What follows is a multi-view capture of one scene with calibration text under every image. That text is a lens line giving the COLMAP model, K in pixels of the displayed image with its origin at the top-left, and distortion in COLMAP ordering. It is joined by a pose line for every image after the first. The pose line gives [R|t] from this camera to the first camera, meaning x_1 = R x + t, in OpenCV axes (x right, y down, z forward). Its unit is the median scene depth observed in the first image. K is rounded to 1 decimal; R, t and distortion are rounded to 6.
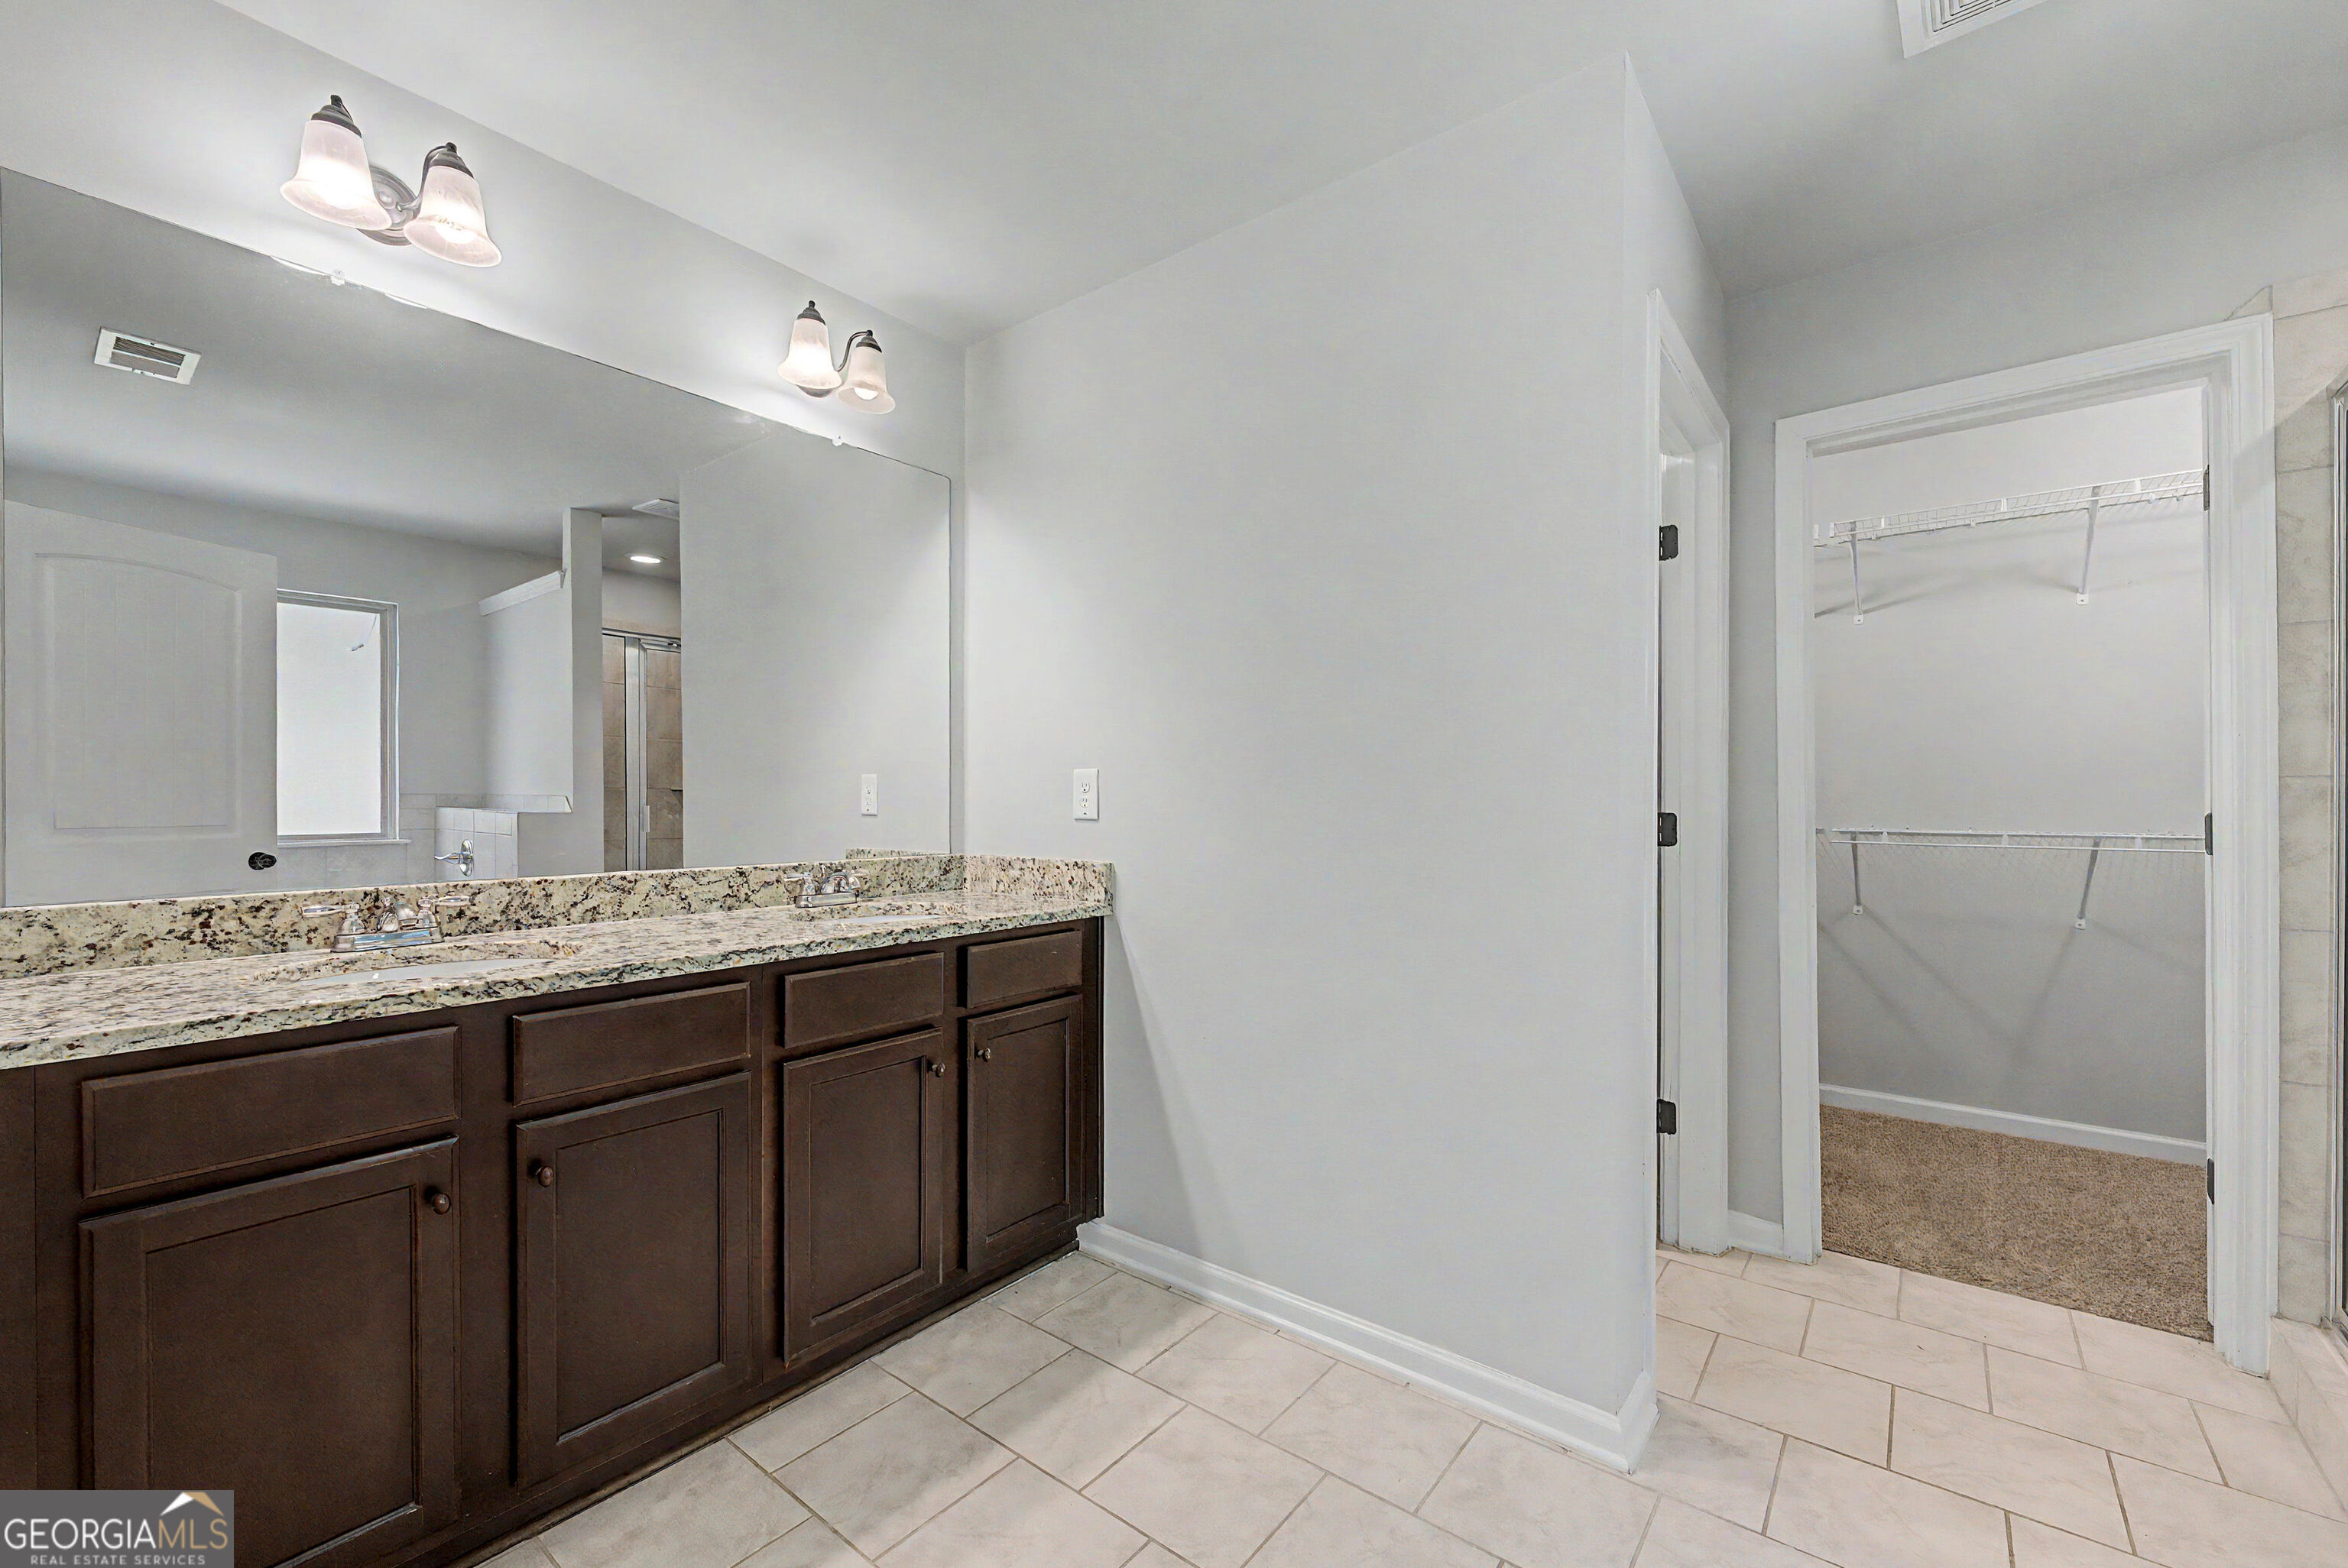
lens RADIAL K [[940.0, 0, 1172.0], [0, 940.0, 797.4], [0, 0, 1]] dist [-0.000361, -0.000064]
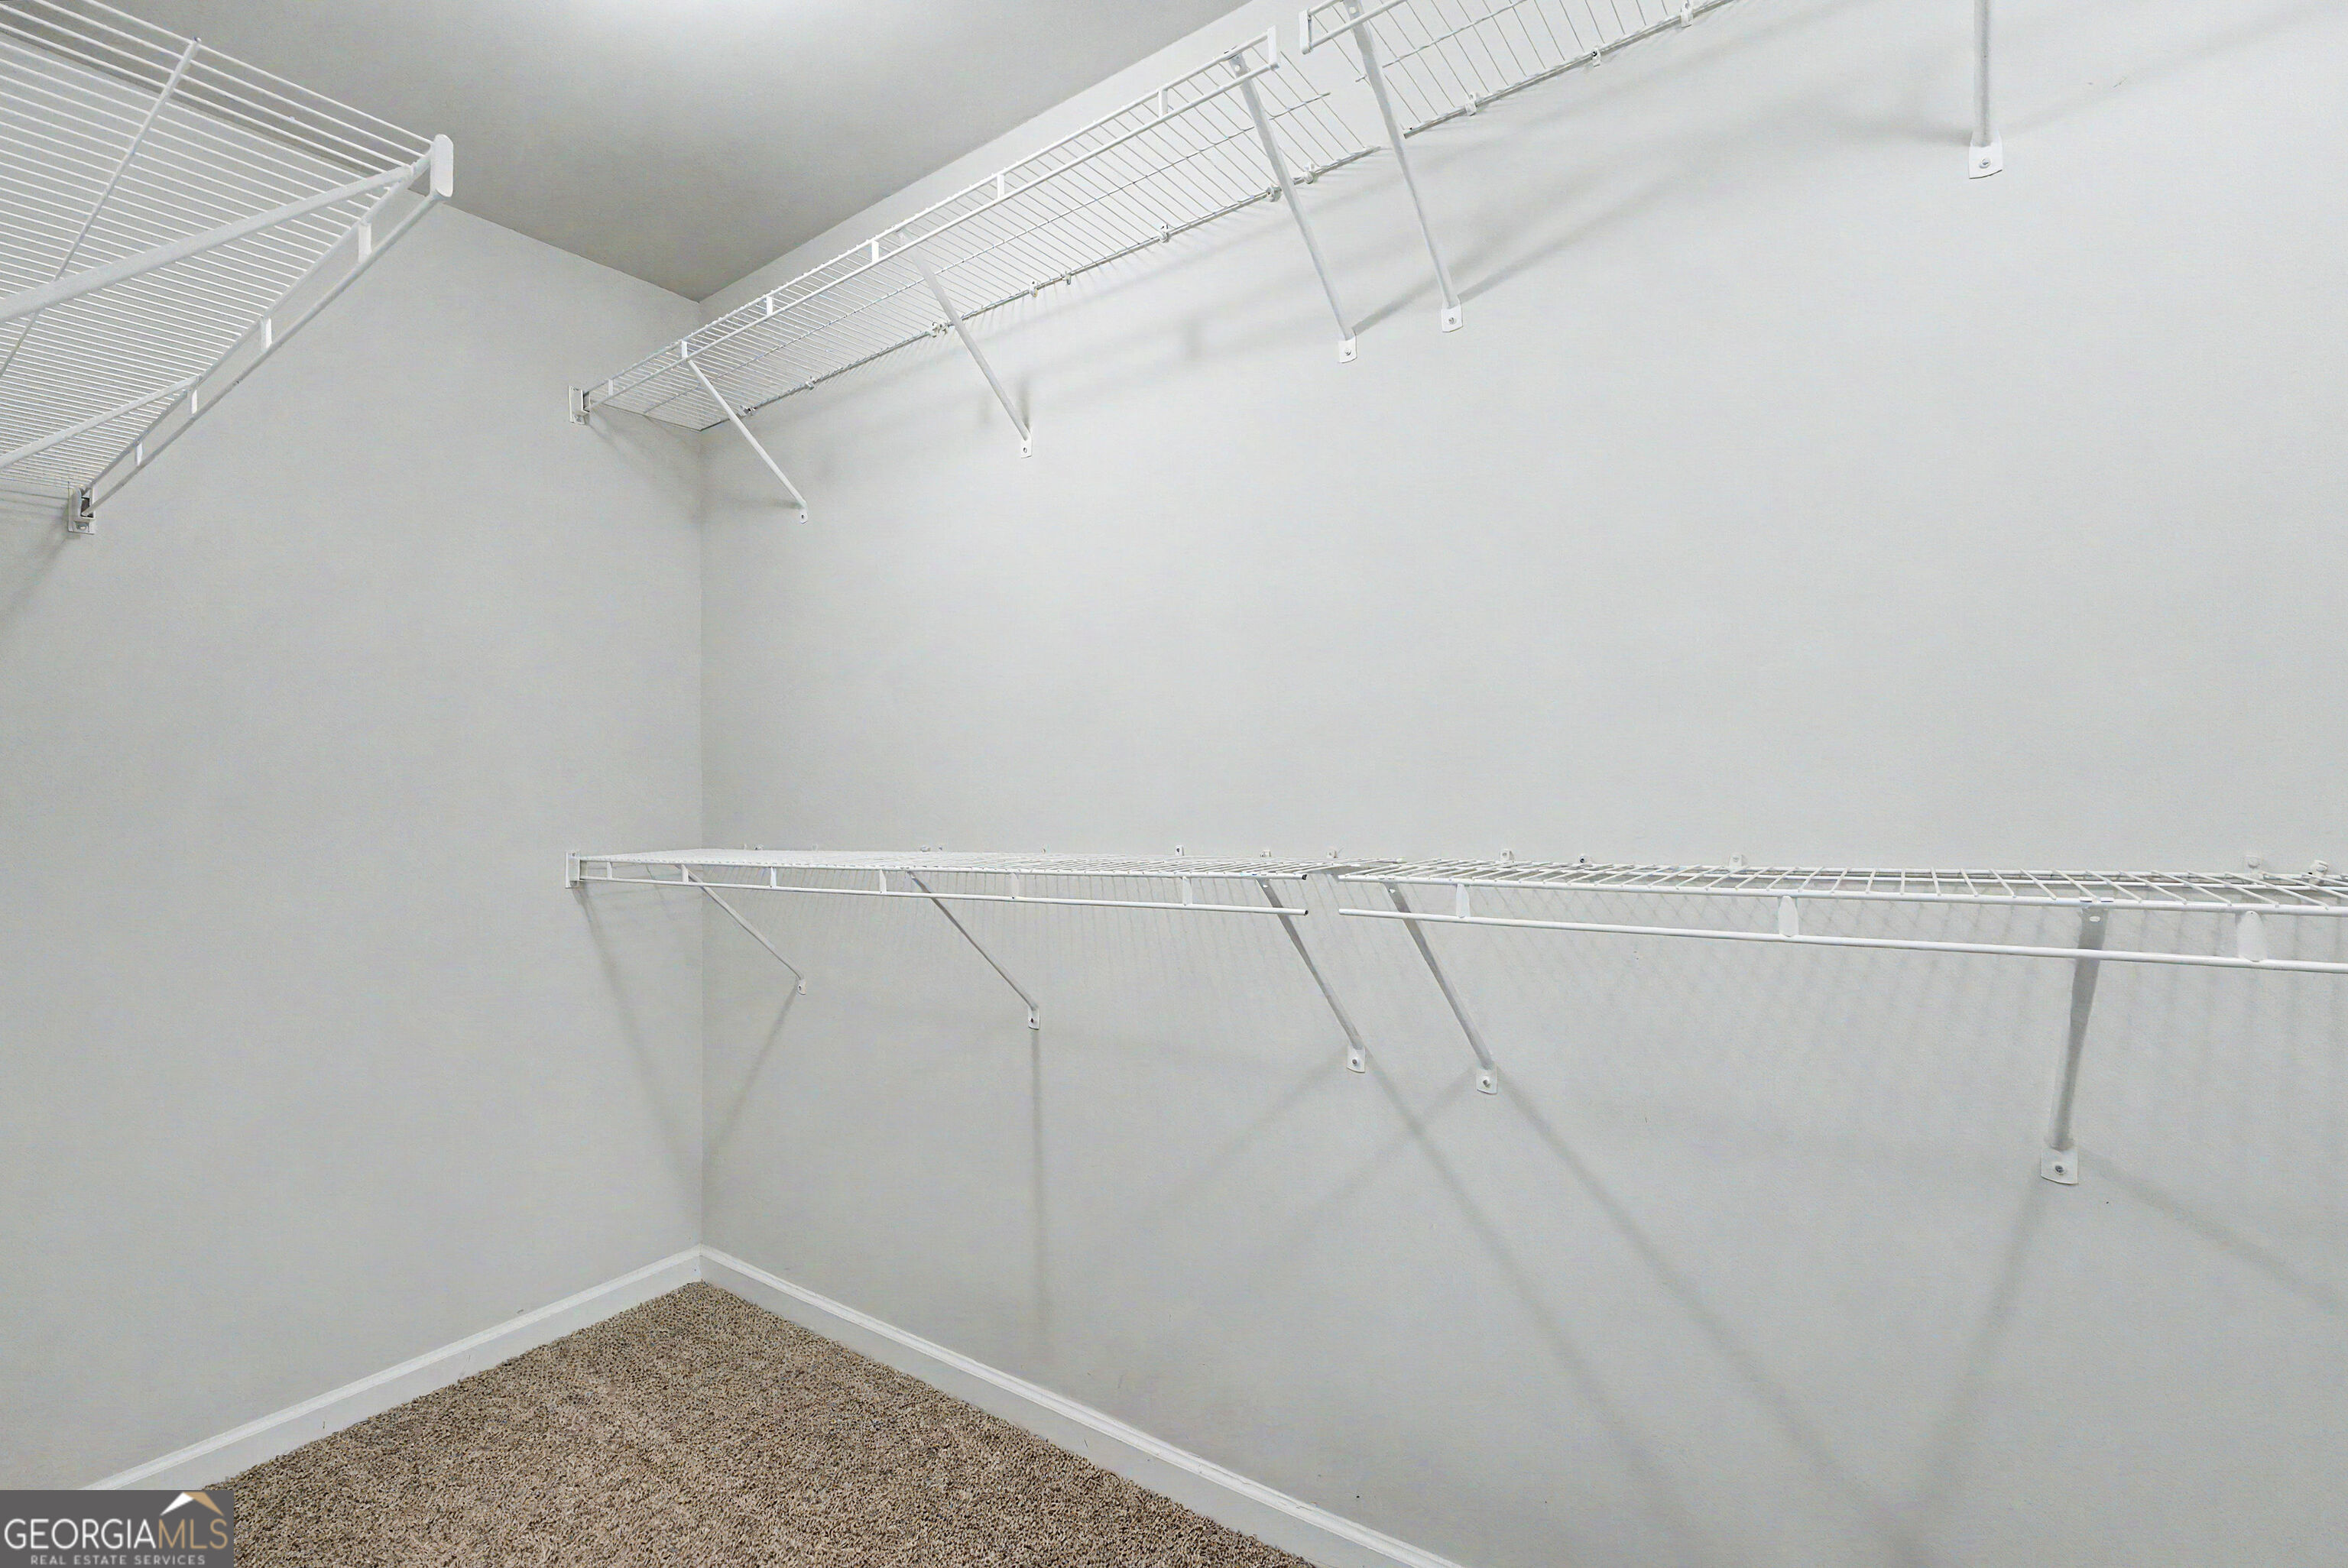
lens RADIAL K [[1003.4, 0, 1168.7], [0, 1003.4, 738.0], [0, 0, 1]] dist [-0.000202, -0.000070]
pose [[0.998224, -0.038111, 0.045780, 1.016684], [0.040179, 0.998173, -0.045135, -0.005184], [-0.043976, 0.046894, 0.997931, 1.035910]]
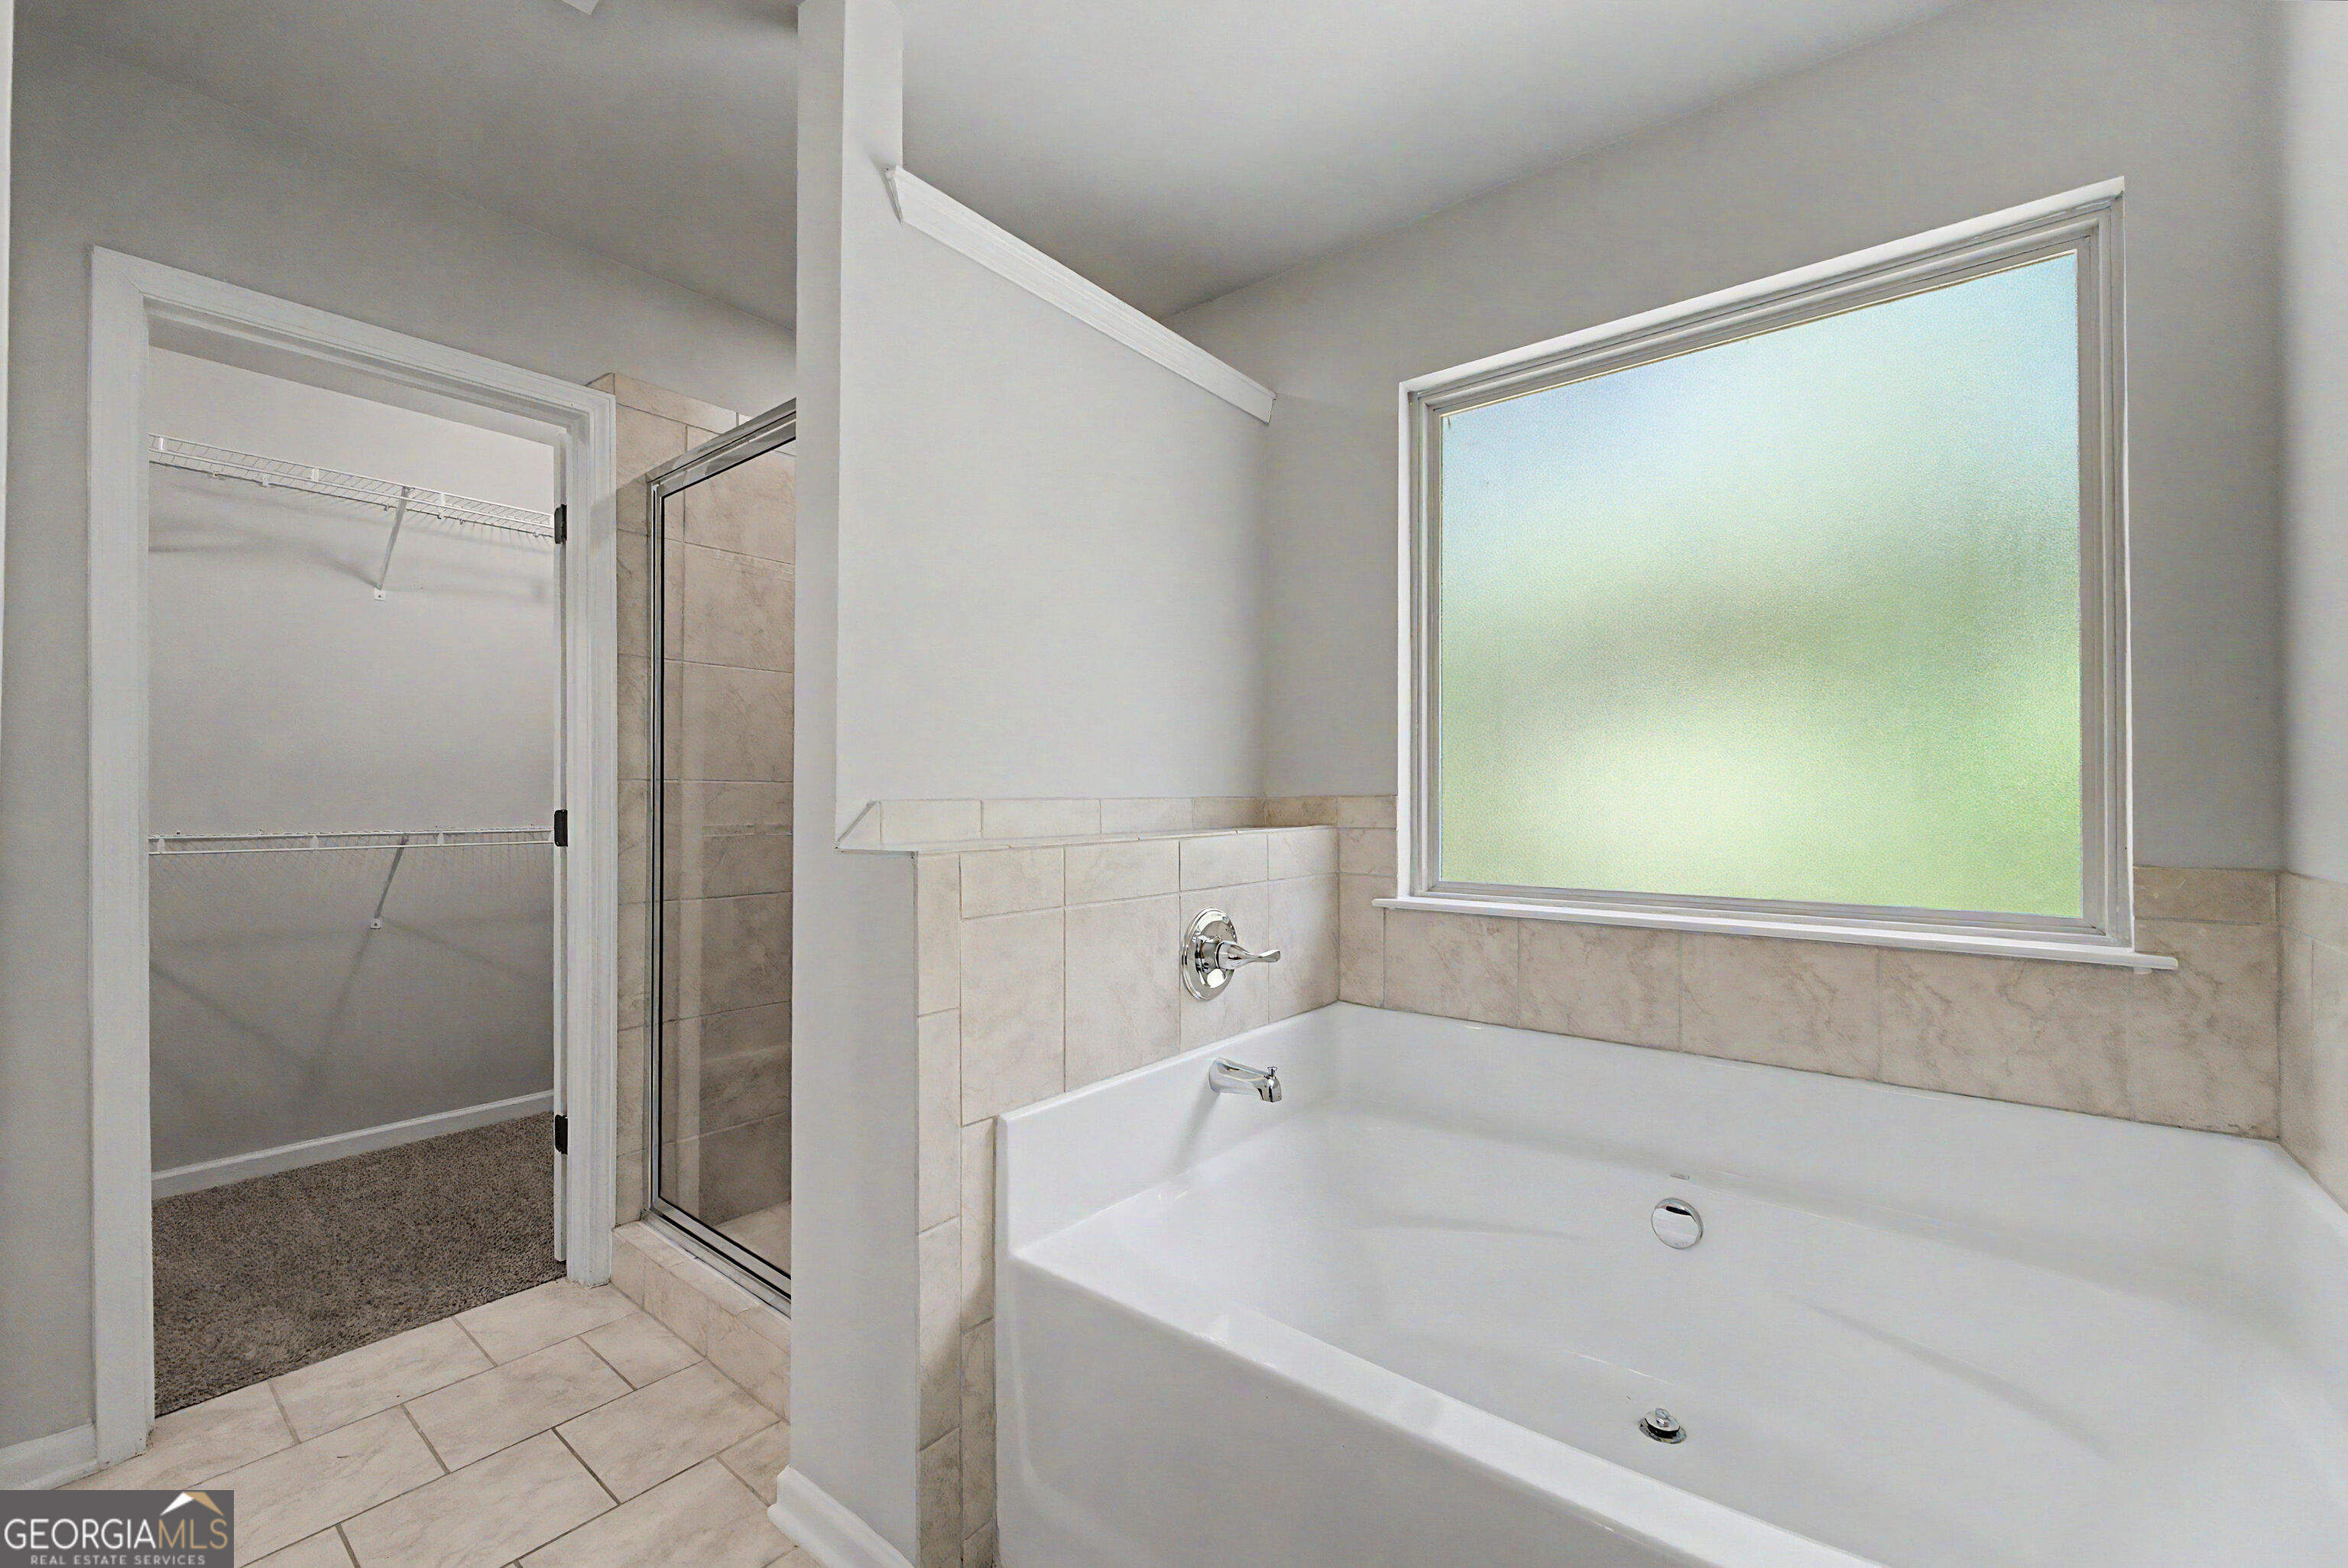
lens RADIAL K [[960.2, 0, 1174.0], [0, 960.2, 784.0], [0, 0, 1]] dist [-0.001870, -0.000593]
pose [[0.013042, 0.011400, 0.999850, -0.044610], [-0.001926, 0.999933, -0.011376, -0.002400], [-0.999913, -0.001778, 0.013064, 0.231460]]
